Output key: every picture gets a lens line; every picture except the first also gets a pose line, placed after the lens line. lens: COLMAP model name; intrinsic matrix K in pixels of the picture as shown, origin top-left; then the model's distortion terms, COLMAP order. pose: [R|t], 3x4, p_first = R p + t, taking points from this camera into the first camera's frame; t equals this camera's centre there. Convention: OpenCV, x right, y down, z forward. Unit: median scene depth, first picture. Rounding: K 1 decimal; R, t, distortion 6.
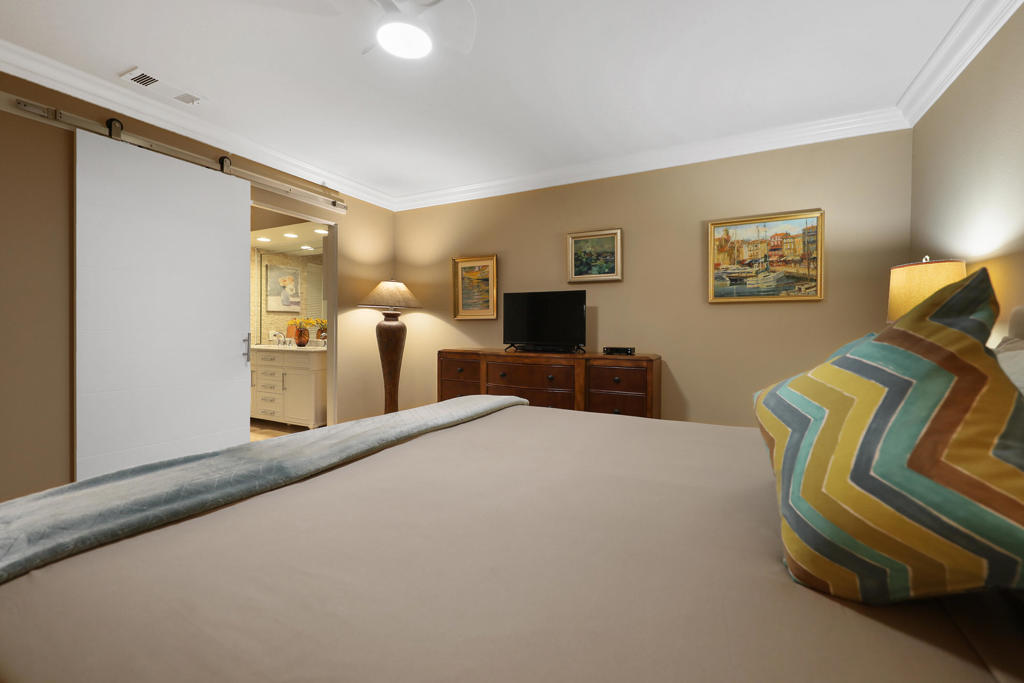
lens RADIAL K [[420.9, 0, 517.3], [0, 420.9, 342.0], [0, 0, 1]] dist [0.000354, -0.000245]
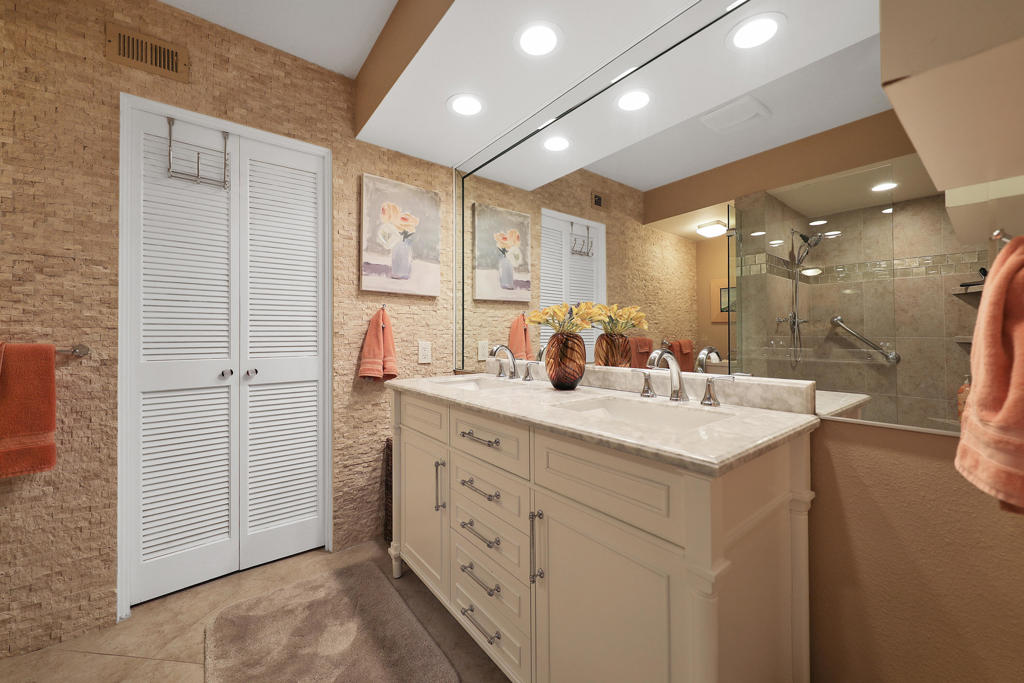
lens RADIAL K [[387.4, 0, 508.5], [0, 387.4, 337.9], [0, 0, 1]] dist [-0.000049, -0.000001]
pose [[0.904787, -0.012412, -0.425684, -0.452746], [0.006362, 0.999858, -0.015632, -0.027740], [0.425817, 0.011435, 0.904737, 0.752418]]
